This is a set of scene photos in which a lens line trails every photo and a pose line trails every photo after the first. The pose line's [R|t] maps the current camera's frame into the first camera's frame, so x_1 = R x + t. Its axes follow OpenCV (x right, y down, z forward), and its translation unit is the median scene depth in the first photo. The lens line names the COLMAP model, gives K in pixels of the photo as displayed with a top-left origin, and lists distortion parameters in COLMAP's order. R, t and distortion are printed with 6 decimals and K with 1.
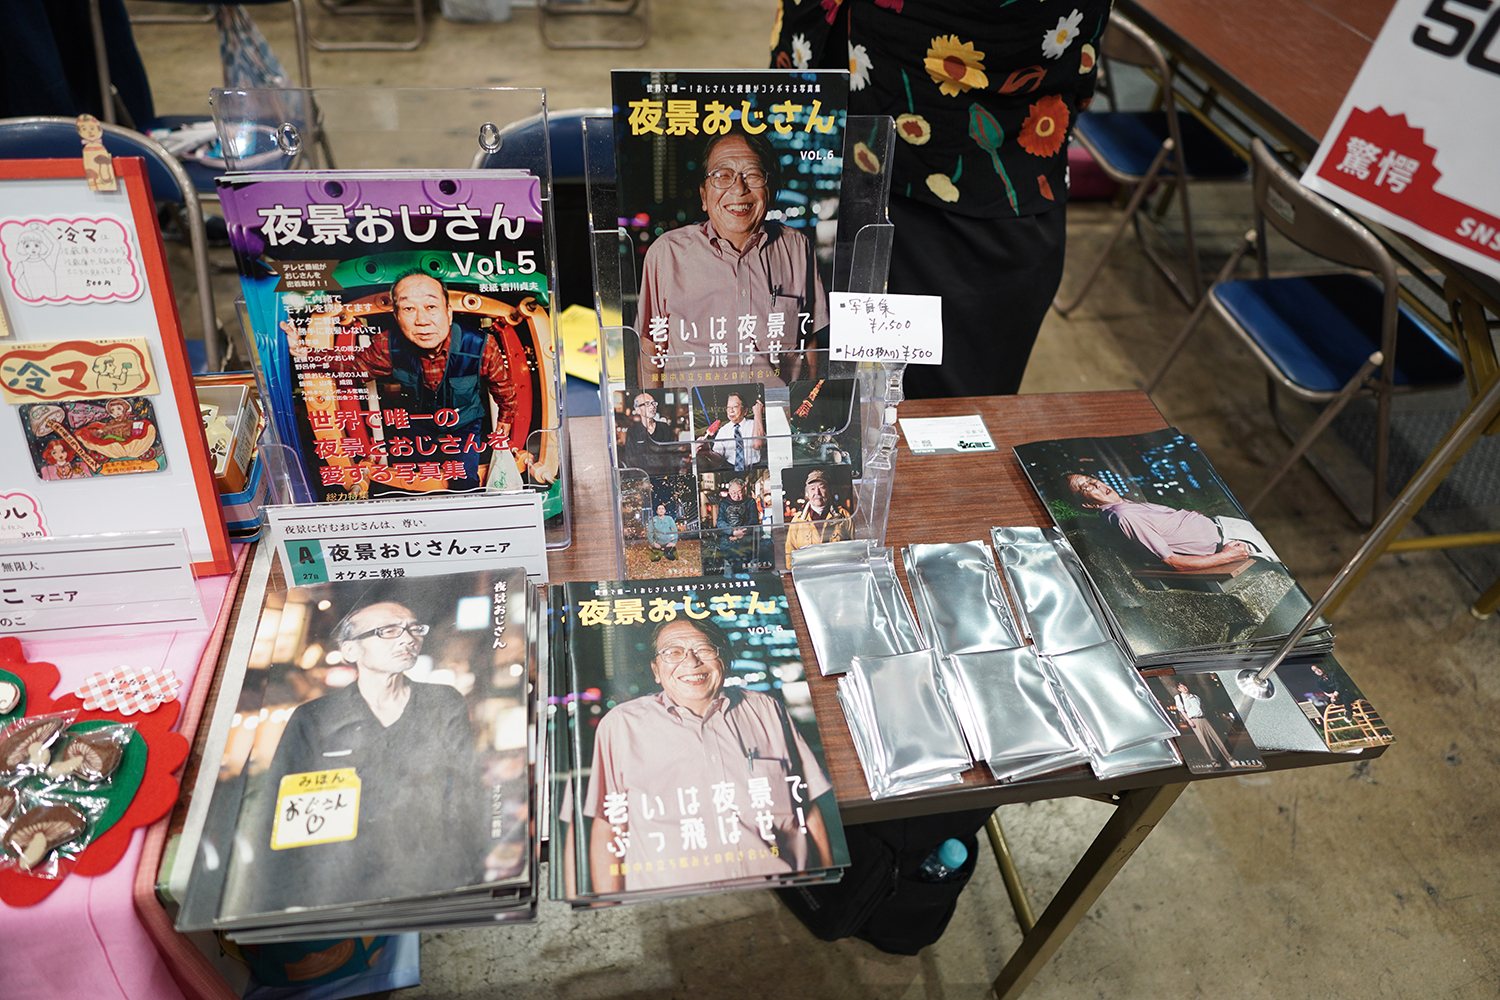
lens RADIAL K [[953.3, 0, 750.0], [0, 953.3, 500.0], [0, 0, 1]] dist [-0.016612, -0.000652]
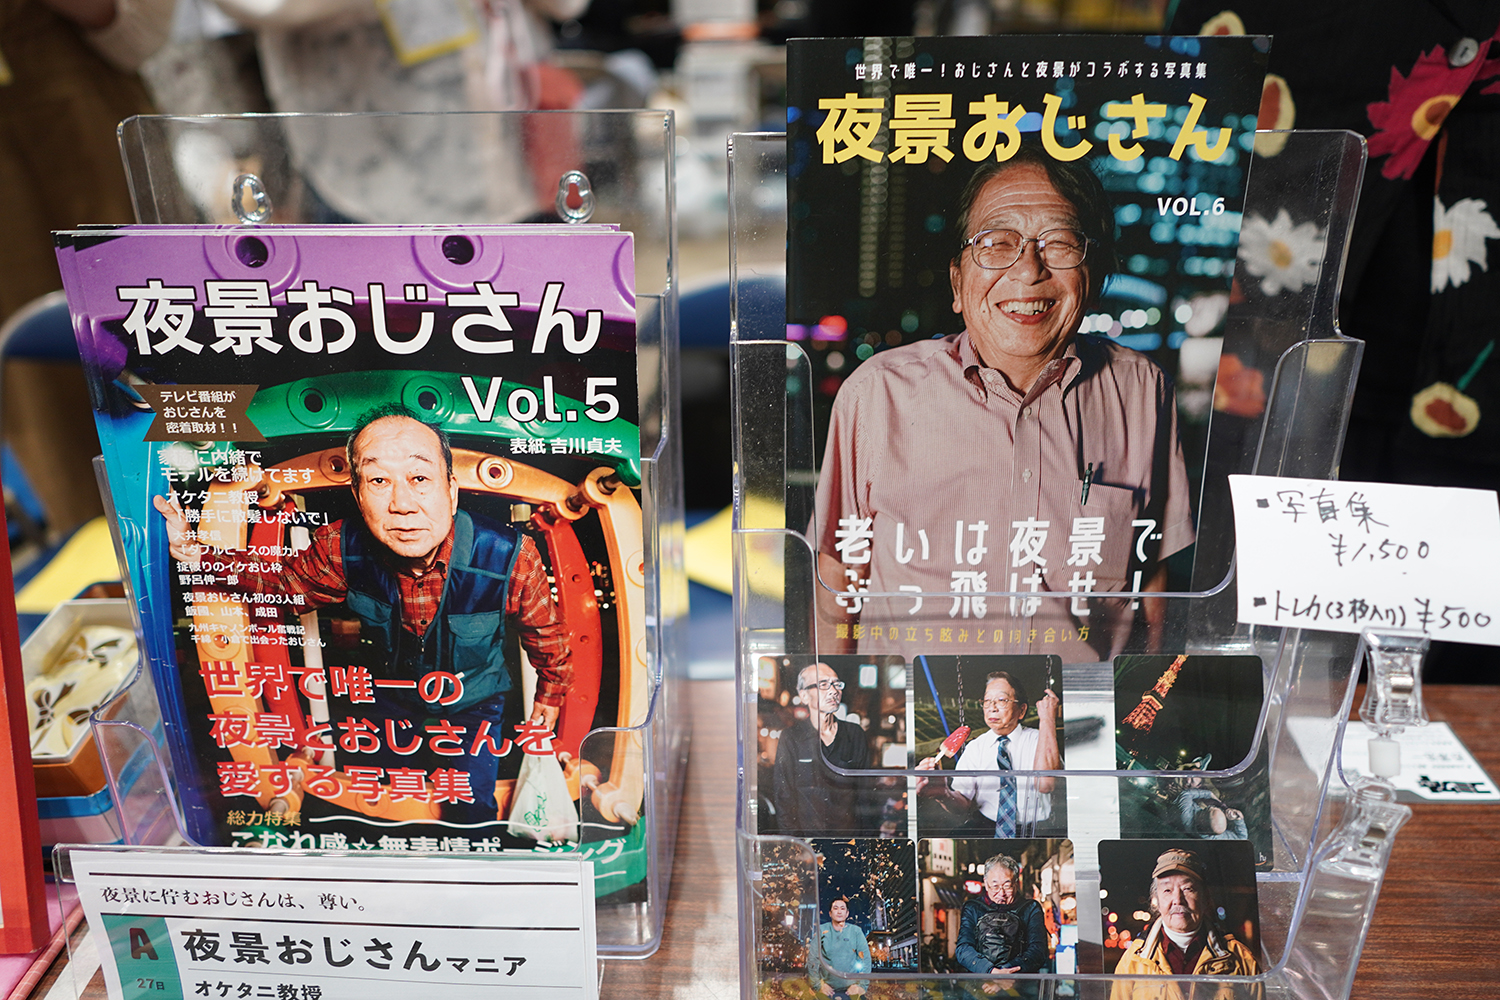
lens RADIAL K [[953.3, 0, 750.0], [0, 953.3, 500.0], [0, 0, 1]] dist [-0.016612, -0.000652]
pose [[0.979792, 0.031241, -0.197567, -0.052207], [-0.074433, 0.973738, -0.215162, -0.089358], [0.185656, 0.225520, 0.956385, 0.516362]]
